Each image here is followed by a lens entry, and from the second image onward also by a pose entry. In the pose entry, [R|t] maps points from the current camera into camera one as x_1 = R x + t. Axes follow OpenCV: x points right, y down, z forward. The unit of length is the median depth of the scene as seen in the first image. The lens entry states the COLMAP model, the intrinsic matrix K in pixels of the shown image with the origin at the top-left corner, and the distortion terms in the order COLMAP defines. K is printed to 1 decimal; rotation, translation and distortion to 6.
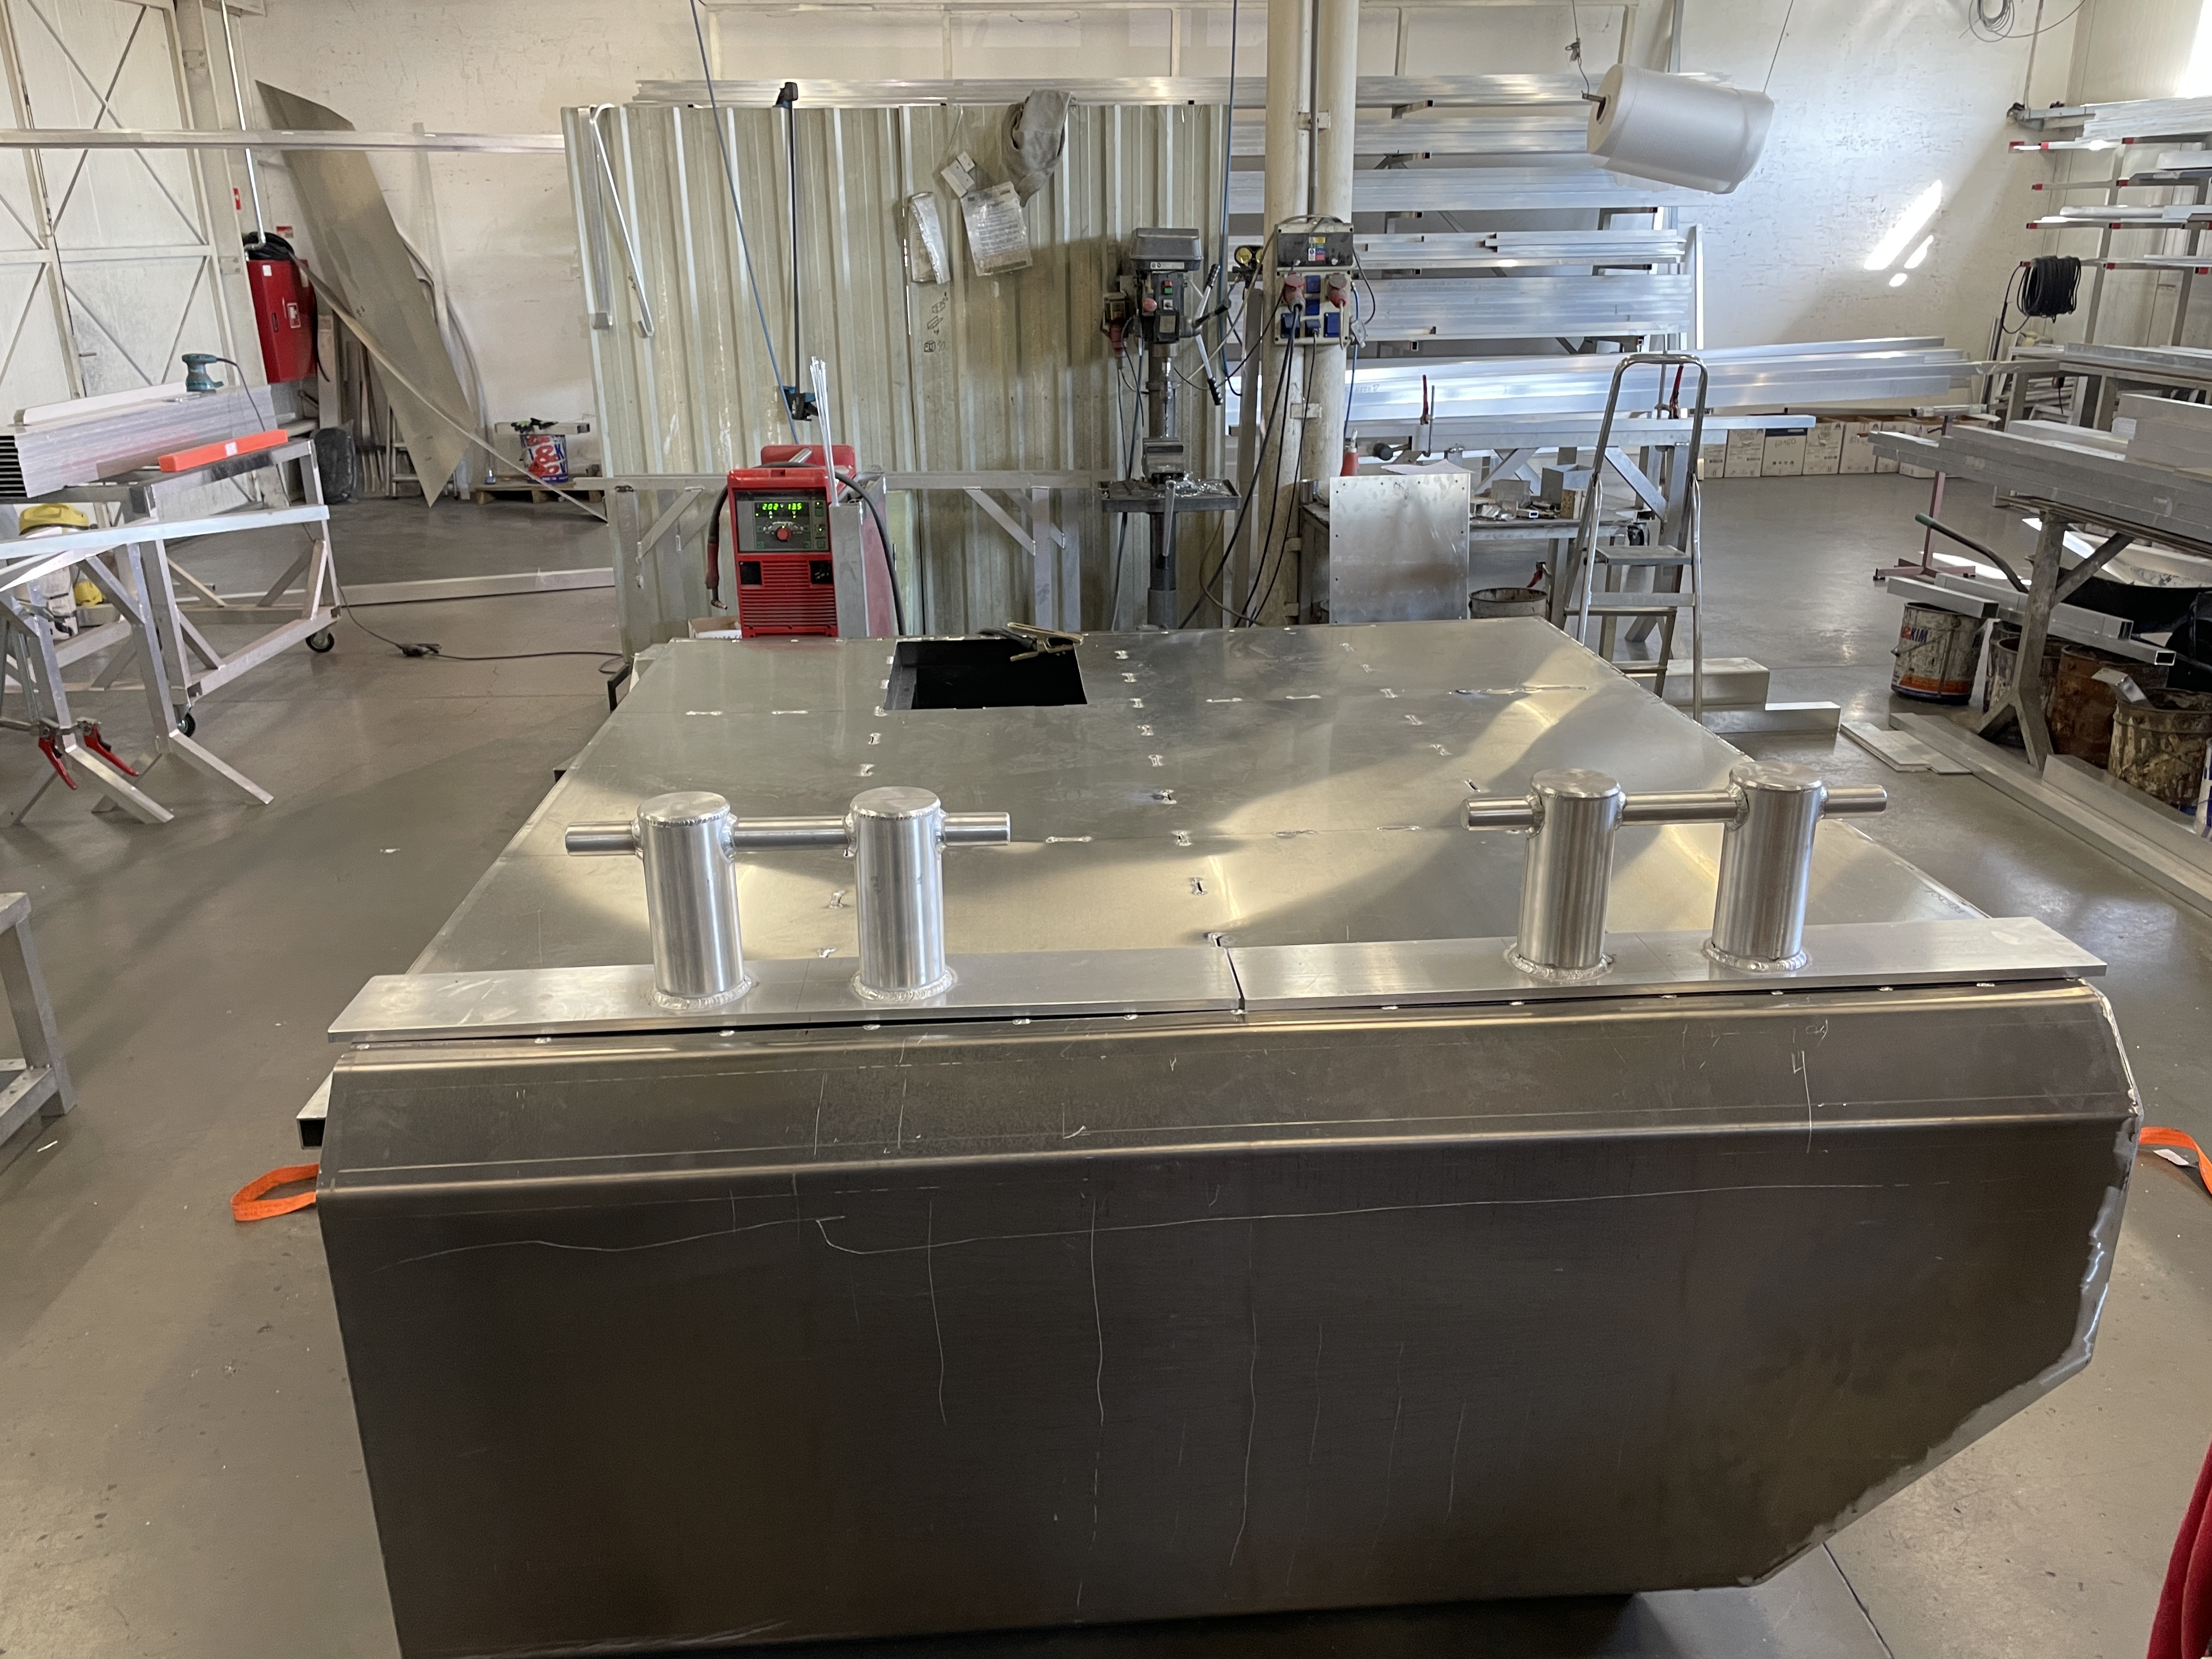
lens RADIAL K [[1674.1, 0, 1106.3], [0, 1674.1, 827.0], [0, 0, 1]] dist [0.003156, -0.005903]
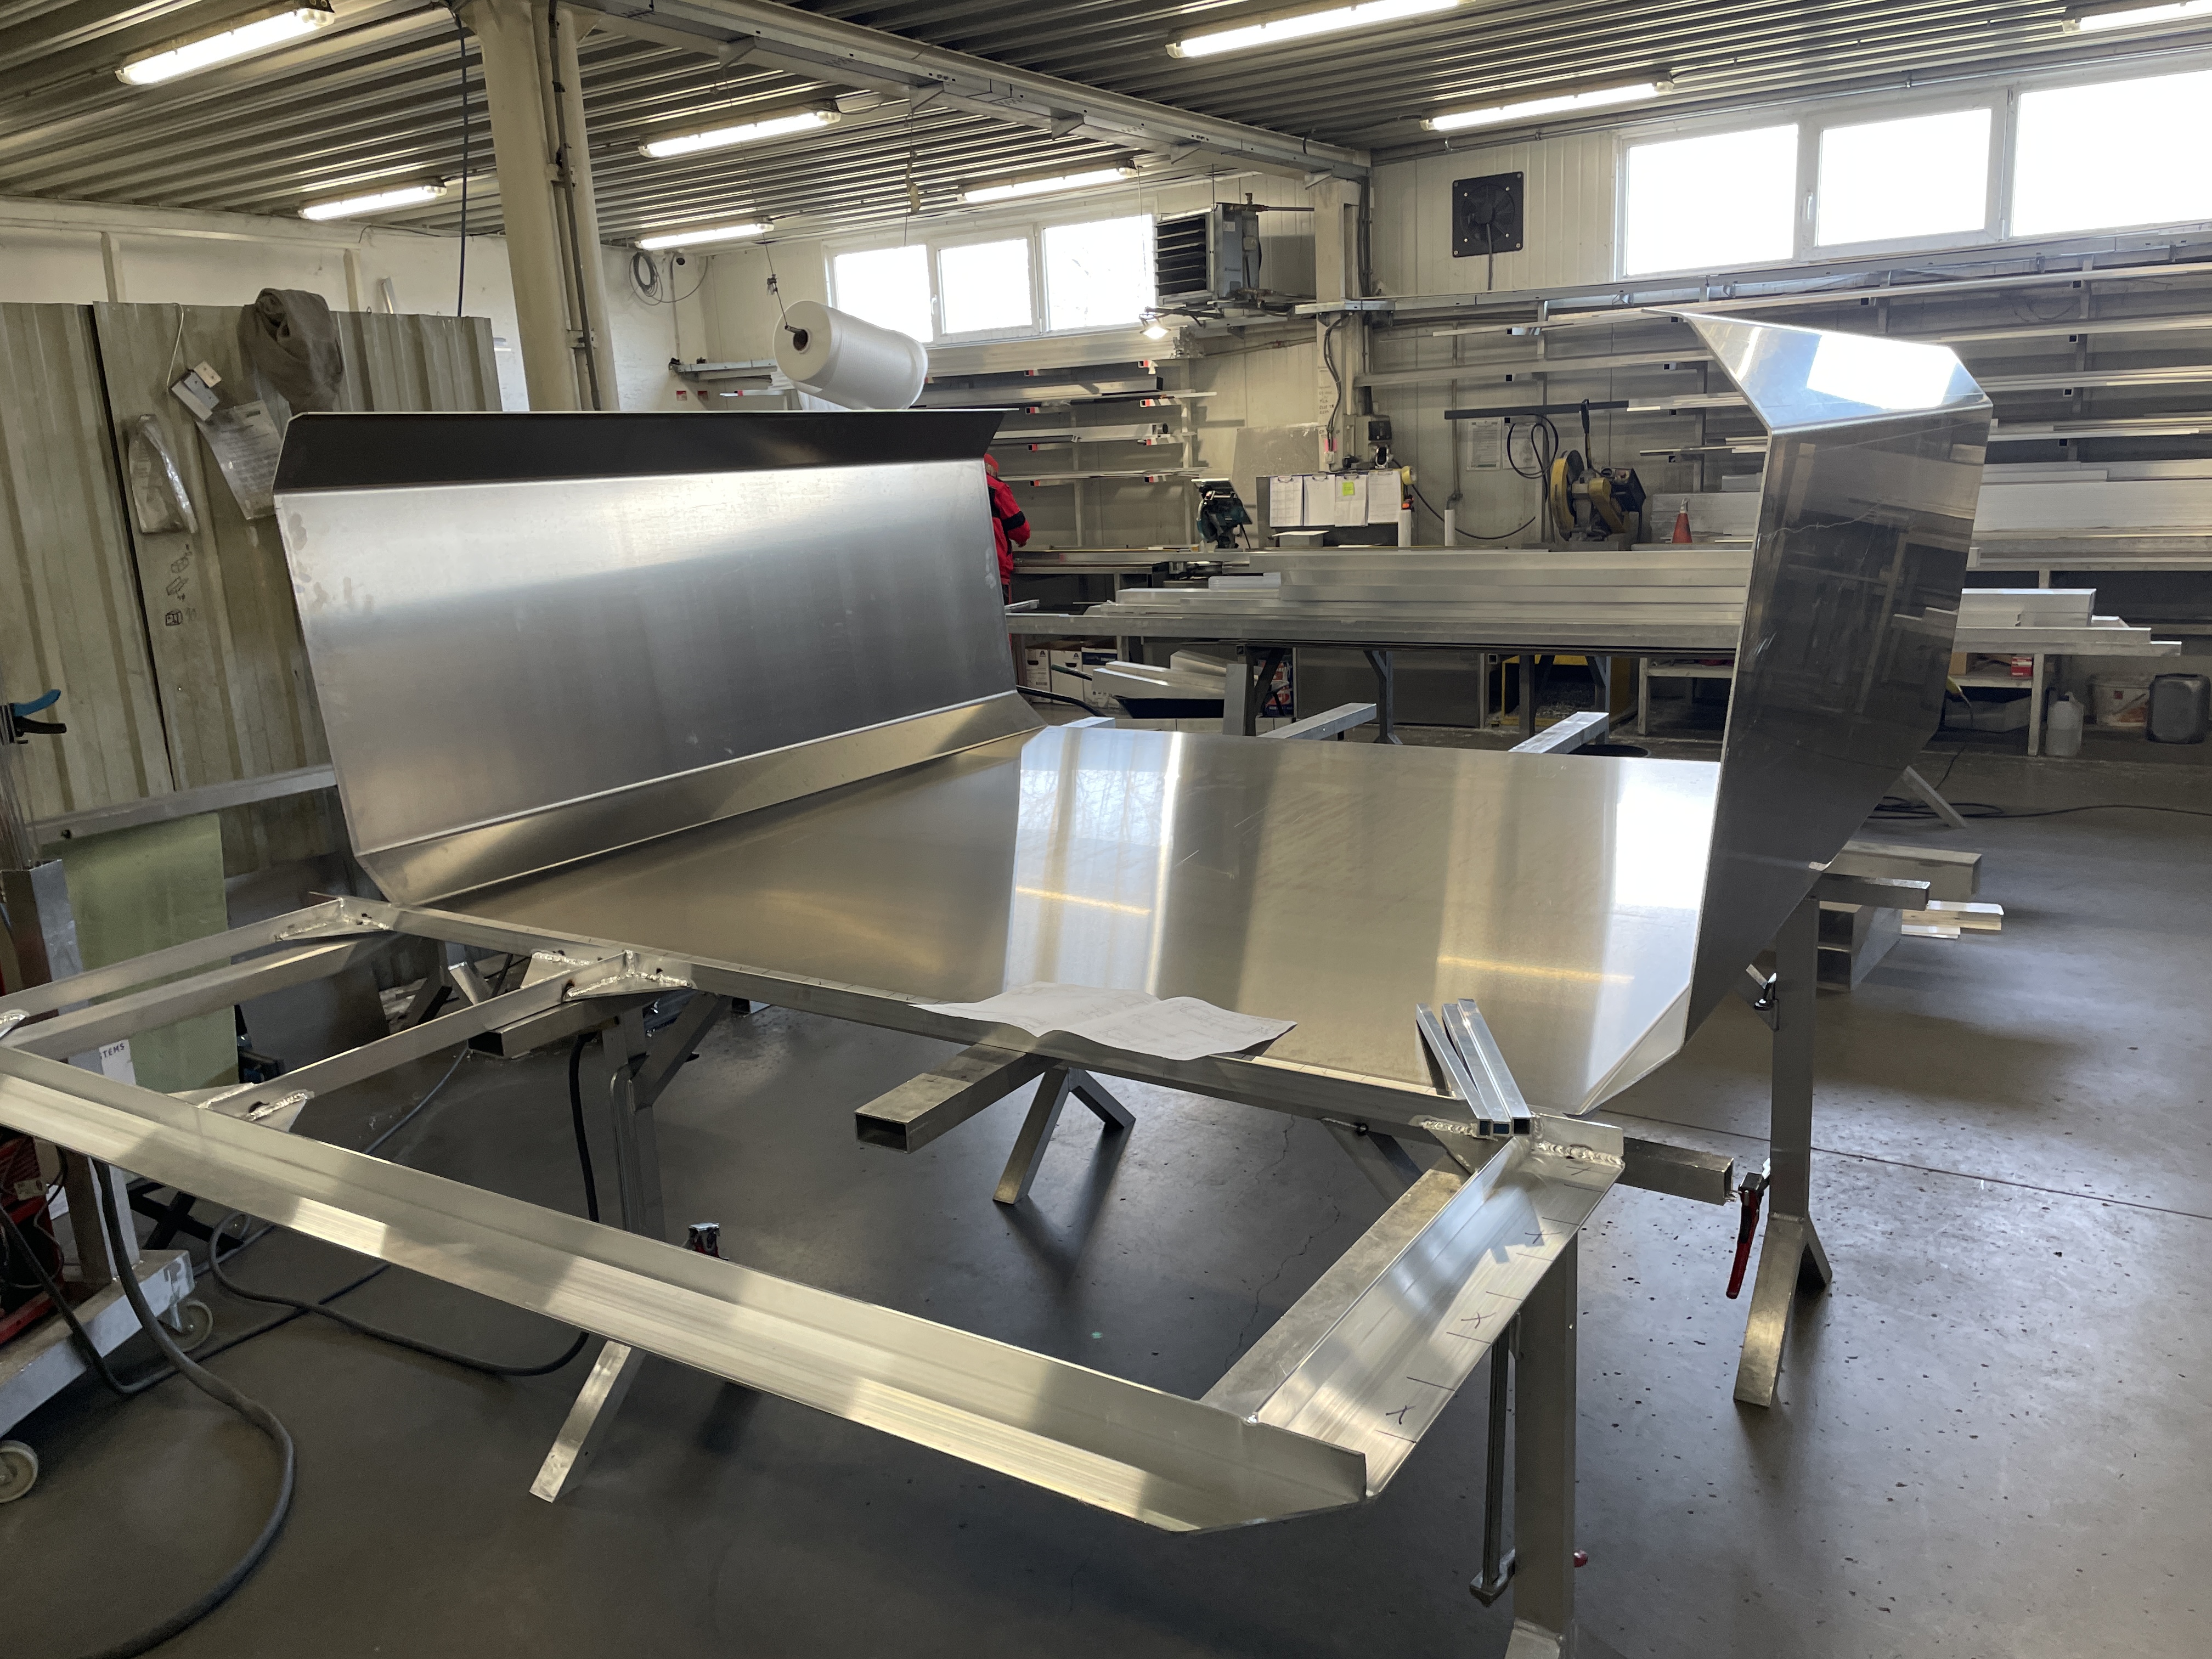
lens RADIAL K [[1674.1, 0, 1111.8], [0, 1674.1, 832.9], [0, 0, 1]] dist [0.003156, -0.005903]
pose [[0.584151, -0.193167, 0.788324, -0.461288], [0.300536, 0.953707, 0.010993, -0.083582], [-0.753953, 0.230498, 0.615163, 0.267417]]
